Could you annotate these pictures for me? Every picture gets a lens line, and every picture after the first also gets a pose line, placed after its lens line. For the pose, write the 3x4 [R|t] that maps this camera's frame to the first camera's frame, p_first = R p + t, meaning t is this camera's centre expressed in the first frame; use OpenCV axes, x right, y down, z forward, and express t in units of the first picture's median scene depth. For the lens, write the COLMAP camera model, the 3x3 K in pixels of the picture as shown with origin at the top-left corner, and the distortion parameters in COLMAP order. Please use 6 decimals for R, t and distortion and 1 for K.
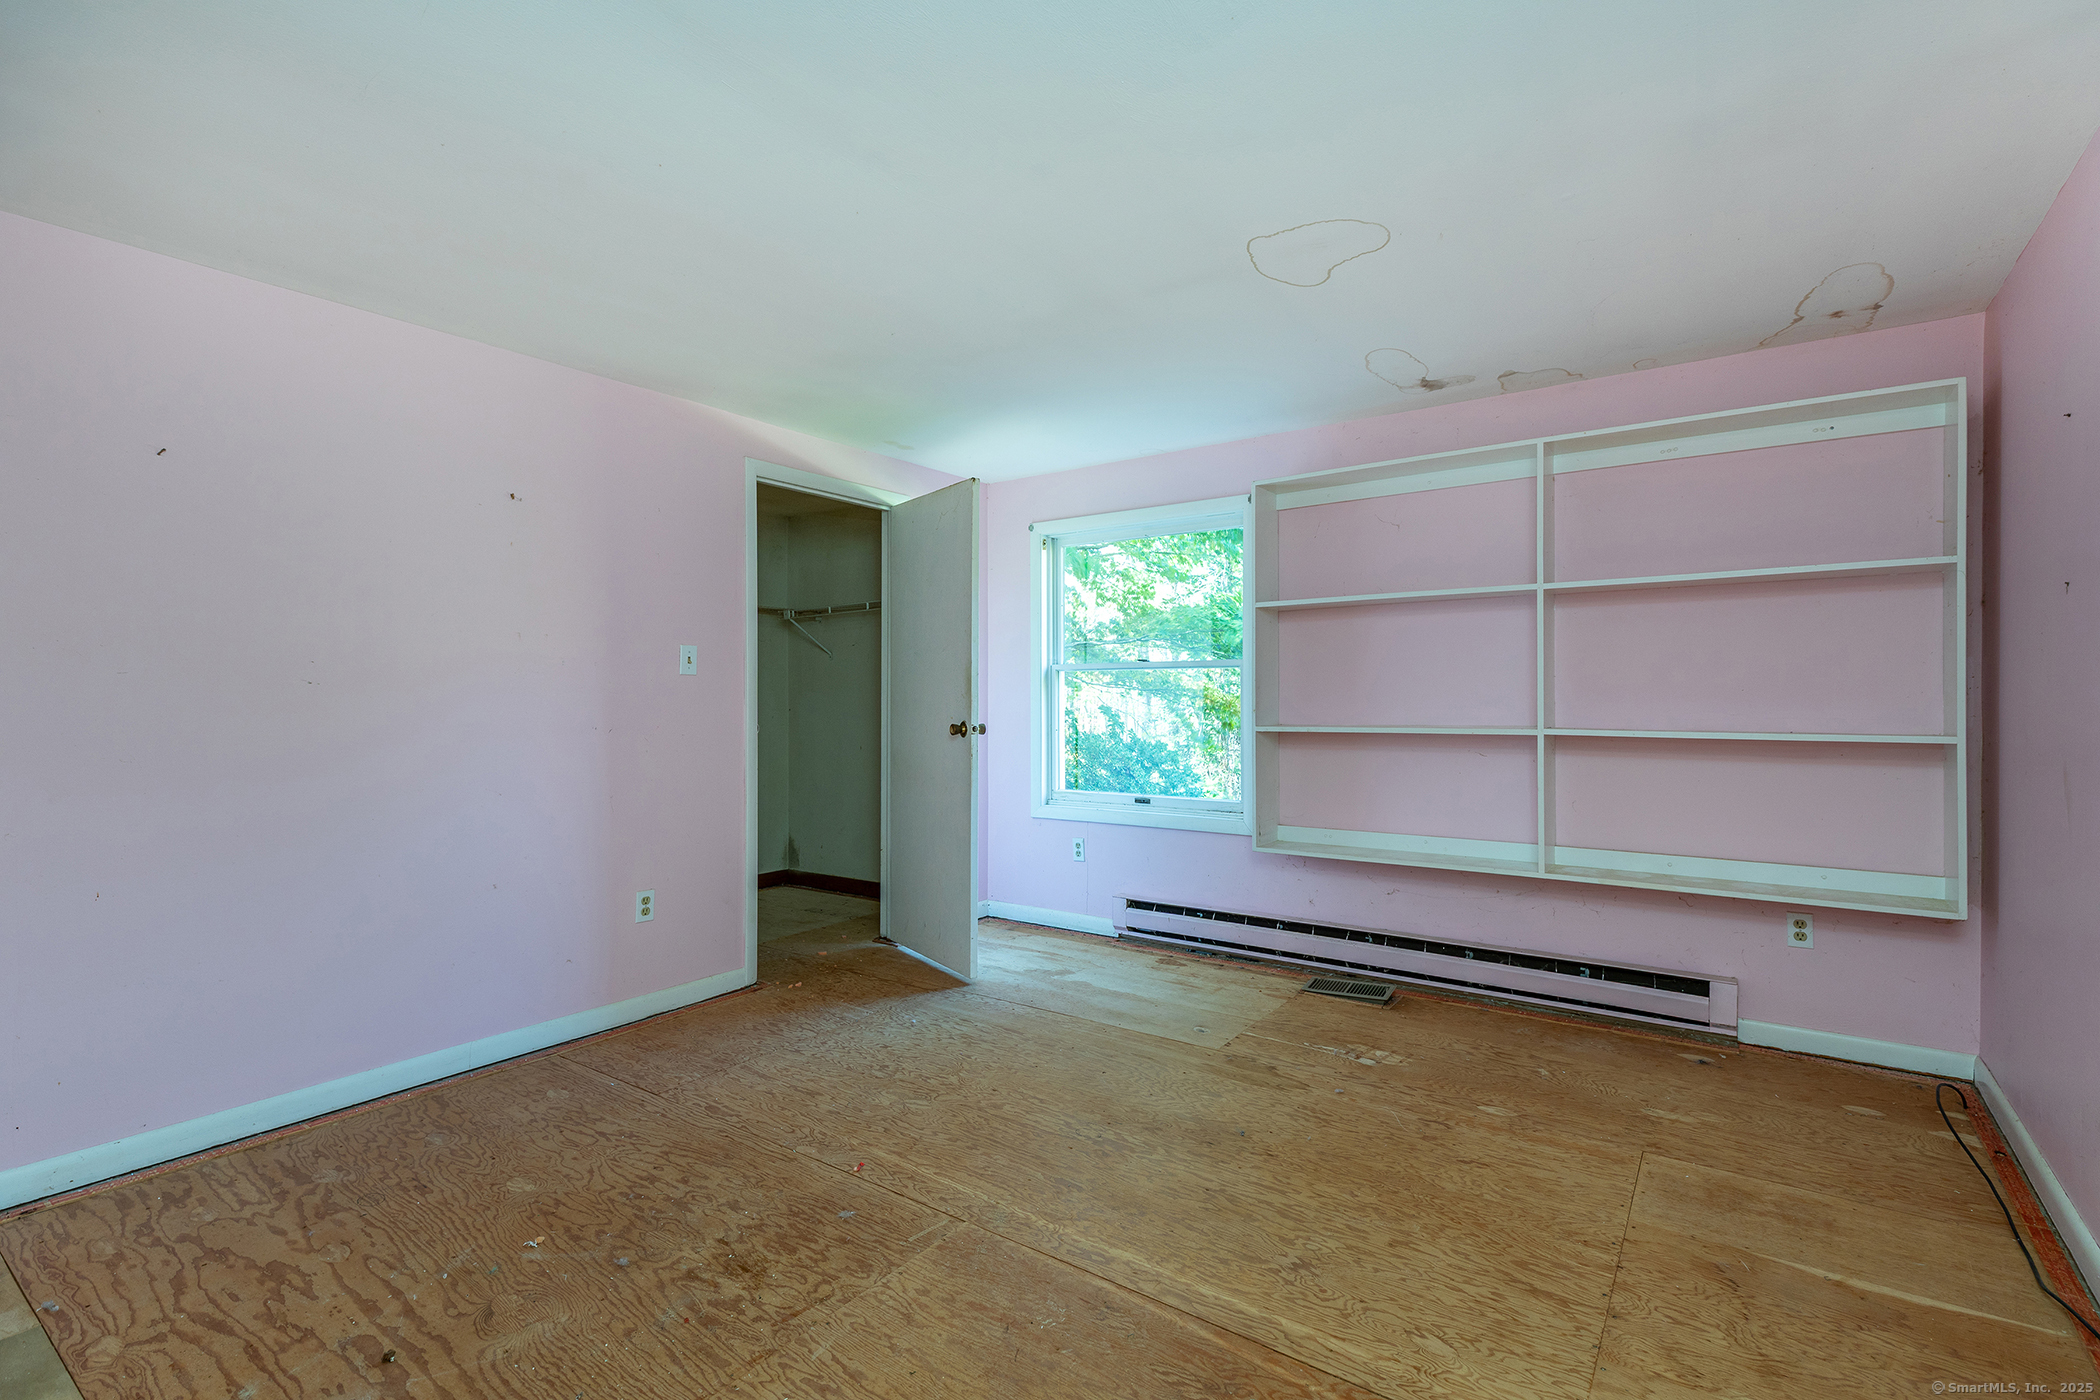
lens RADIAL K [[948.1, 0, 1106.6], [0, 948.1, 697.1], [0, 0, 1]] dist [0.020979, -0.003866]
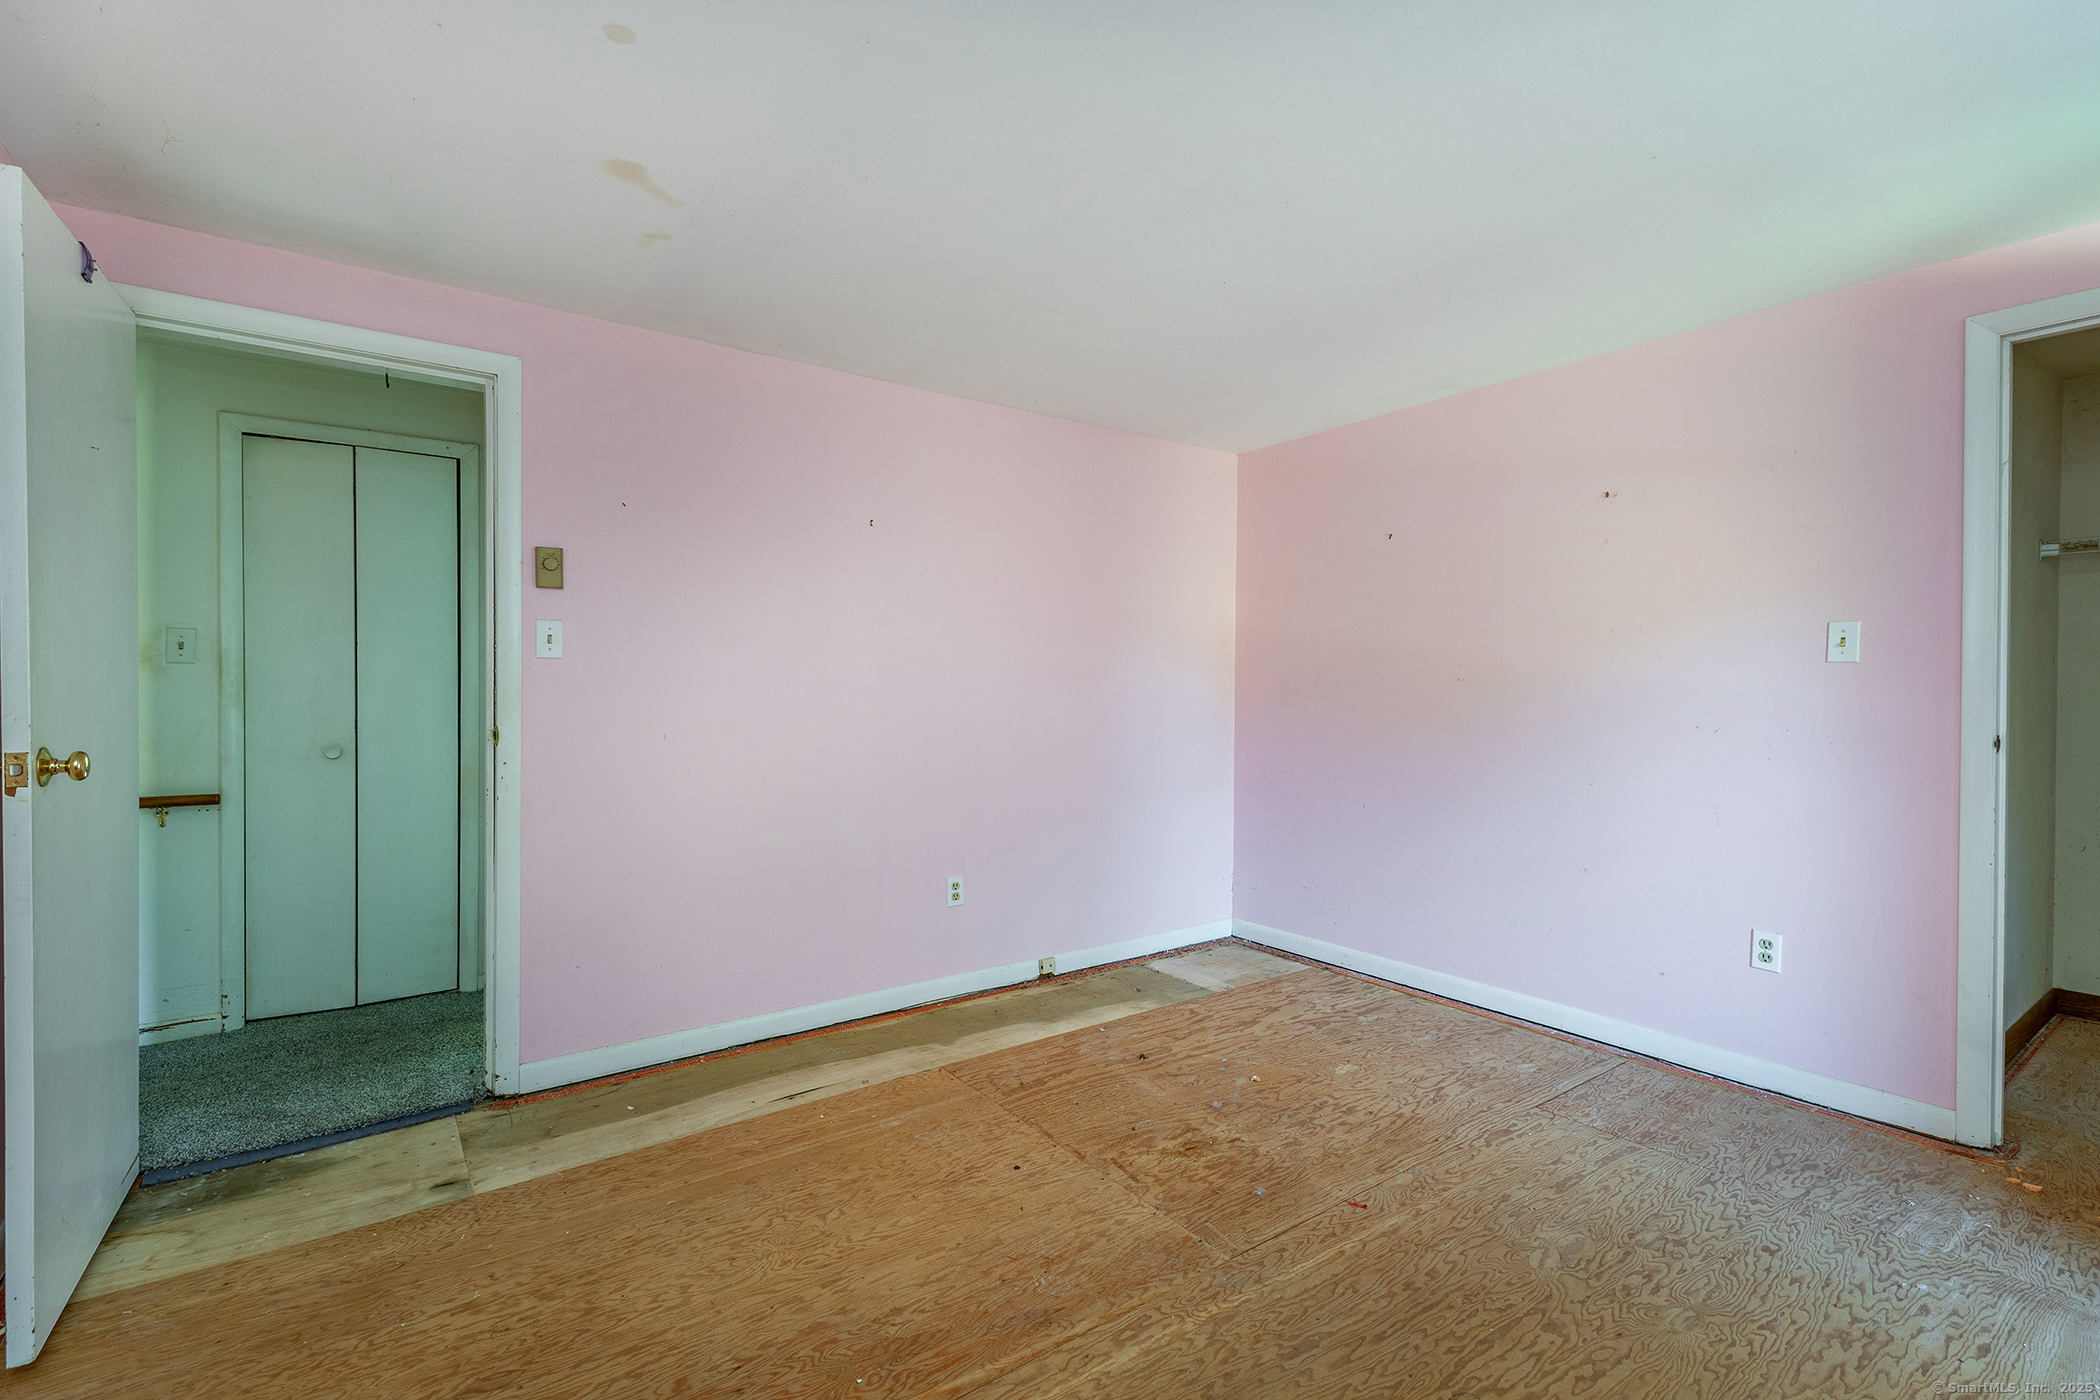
lens RADIAL K [[937.1, 0, 1054.7], [0, 937.1, 694.1], [0, 0, 1]] dist [0.001270, 0.000098]
pose [[-0.343897, 0.005487, -0.938991, 0.749556], [-0.003102, 0.999971, 0.006979, -0.002926], [0.939002, 0.005312, -0.343870, 1.132570]]
